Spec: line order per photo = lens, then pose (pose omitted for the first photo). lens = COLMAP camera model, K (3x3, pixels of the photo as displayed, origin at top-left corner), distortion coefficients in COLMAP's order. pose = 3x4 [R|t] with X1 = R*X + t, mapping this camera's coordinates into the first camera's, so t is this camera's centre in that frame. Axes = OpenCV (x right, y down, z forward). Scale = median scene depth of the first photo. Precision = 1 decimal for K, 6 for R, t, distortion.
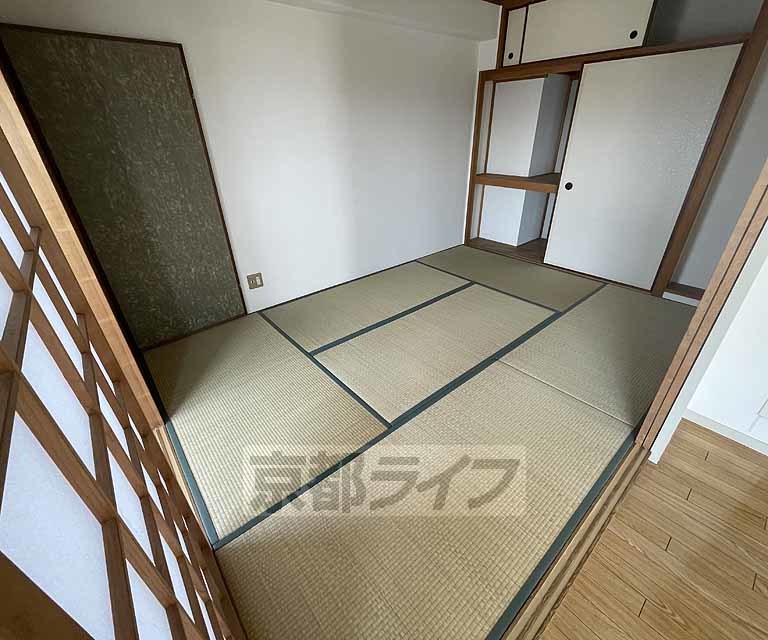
lens RADIAL K [[345.3, 0, 384.0], [0, 345.3, 320.0], [0, 0, 1]] dist [-0.001256, 0.000168]
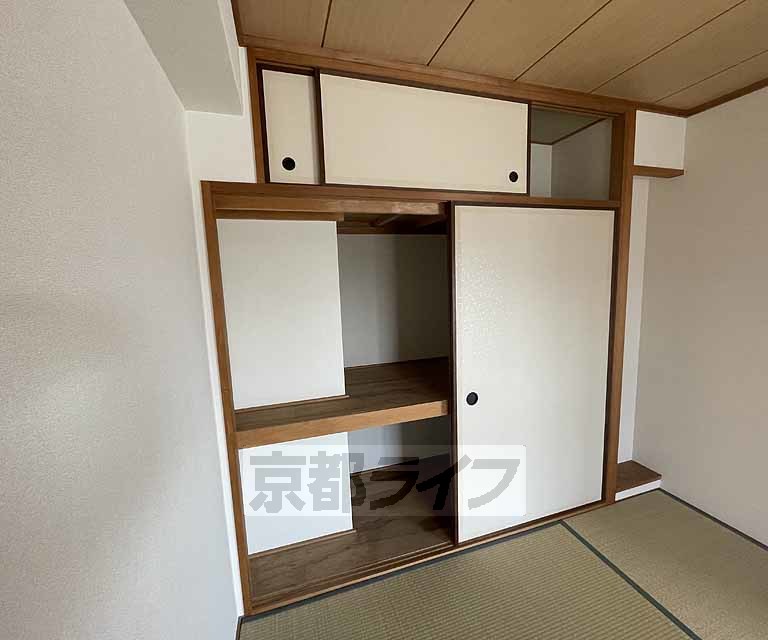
lens RADIAL K [[345.3, 0, 384.0], [0, 345.3, 320.0], [0, 0, 1]] dist [-0.001256, 0.000168]
pose [[0.370617, -0.106741, 0.922632, 0.001998], [0.478866, 0.873123, -0.091345, -0.504250], [-0.795821, 0.475670, 0.374709, 0.838794]]
